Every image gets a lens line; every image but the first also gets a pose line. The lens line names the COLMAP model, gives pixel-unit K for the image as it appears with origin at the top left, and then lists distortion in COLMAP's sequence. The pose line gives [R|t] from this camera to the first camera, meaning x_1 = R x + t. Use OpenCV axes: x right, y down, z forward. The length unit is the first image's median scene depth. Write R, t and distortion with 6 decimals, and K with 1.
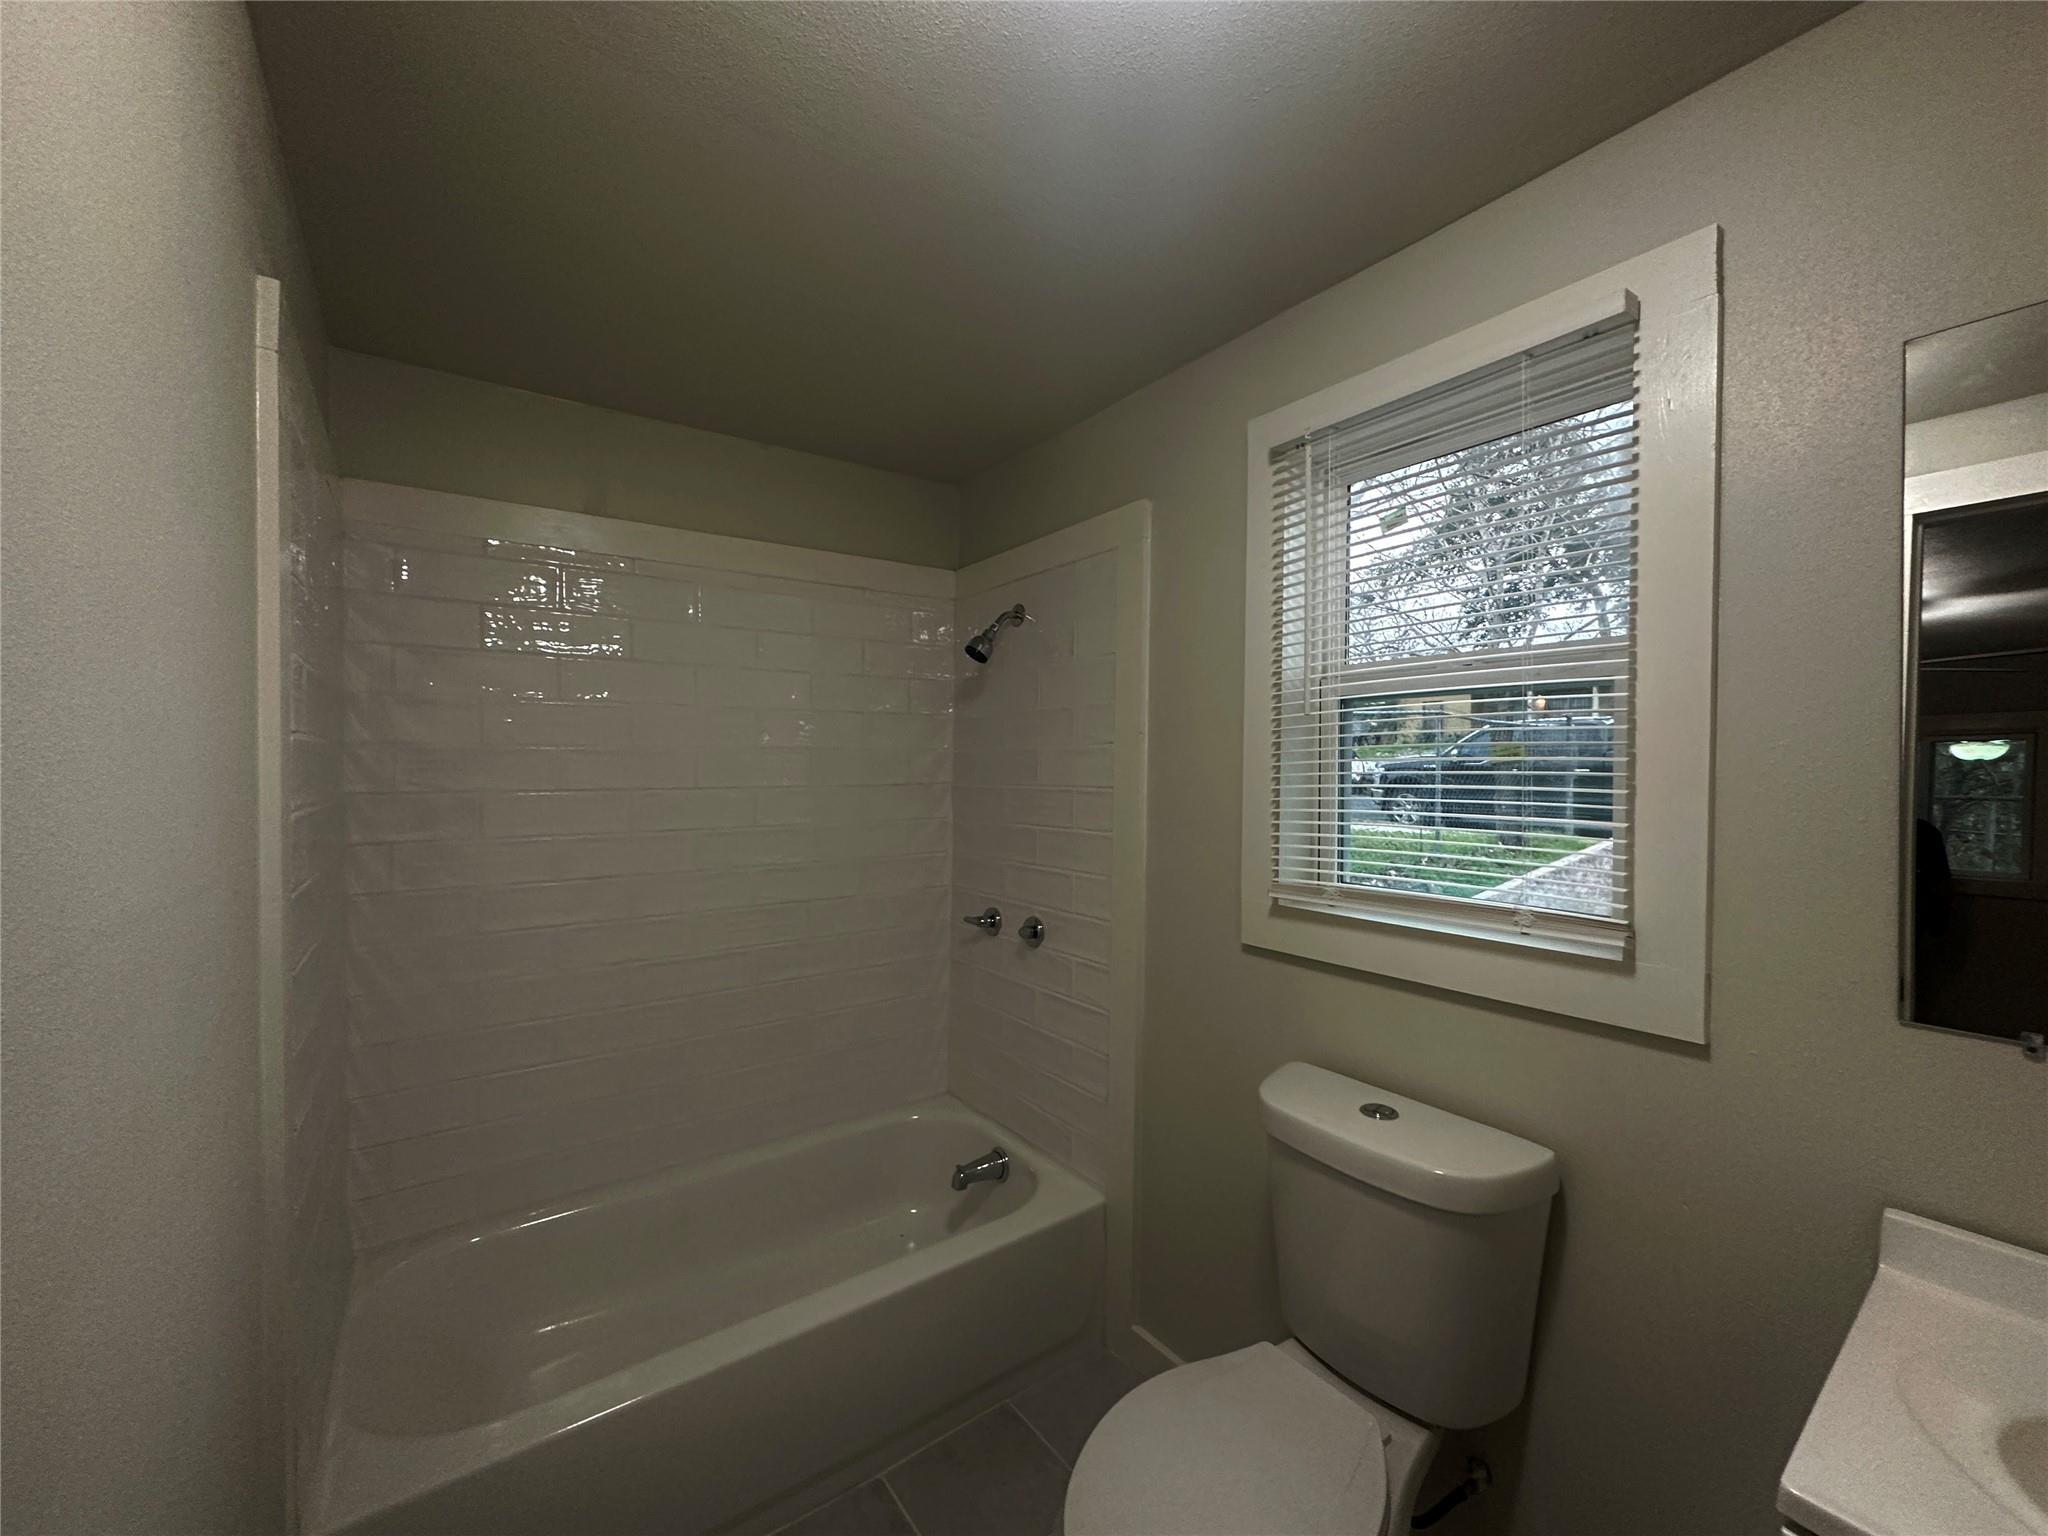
lens RADIAL K [[823.9, 0, 1024.0], [0, 823.9, 768.0], [0, 0, 1]] dist [0.001042, 0.000660]
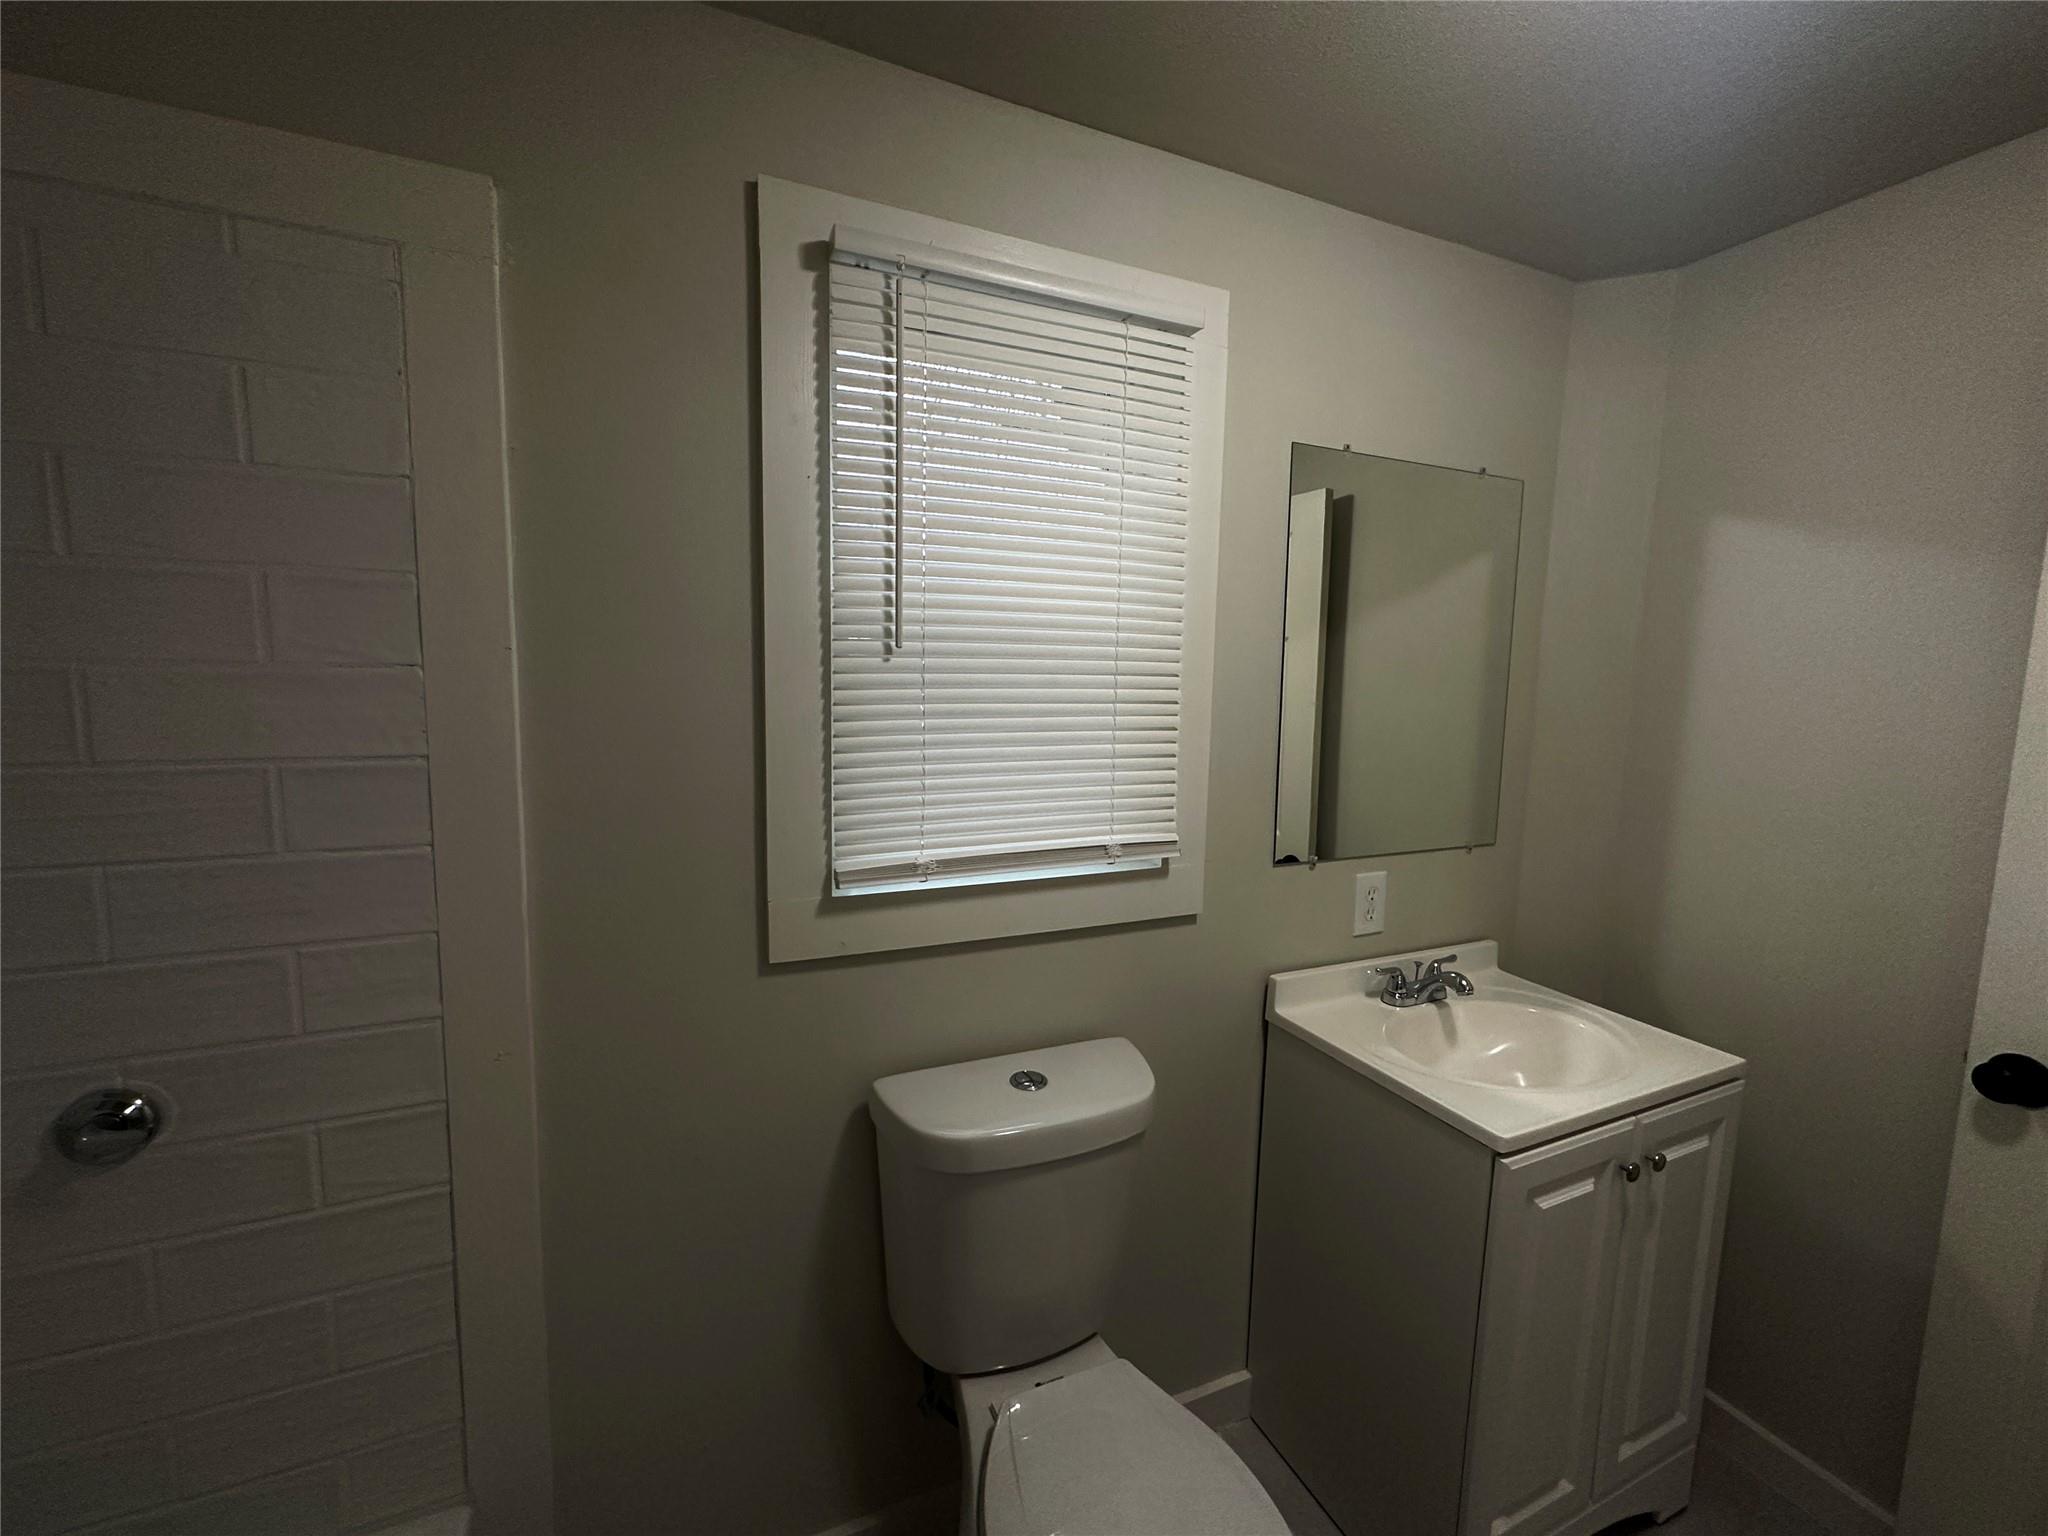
lens RADIAL K [[823.9, 0, 1024.0], [0, 823.9, 768.0], [0, 0, 1]] dist [0.001042, 0.000660]
pose [[0.210923, -0.109244, 0.971379, -0.437462], [-0.017230, 0.993166, 0.115435, -0.049313], [-0.977351, -0.041085, 0.207599, 0.791497]]
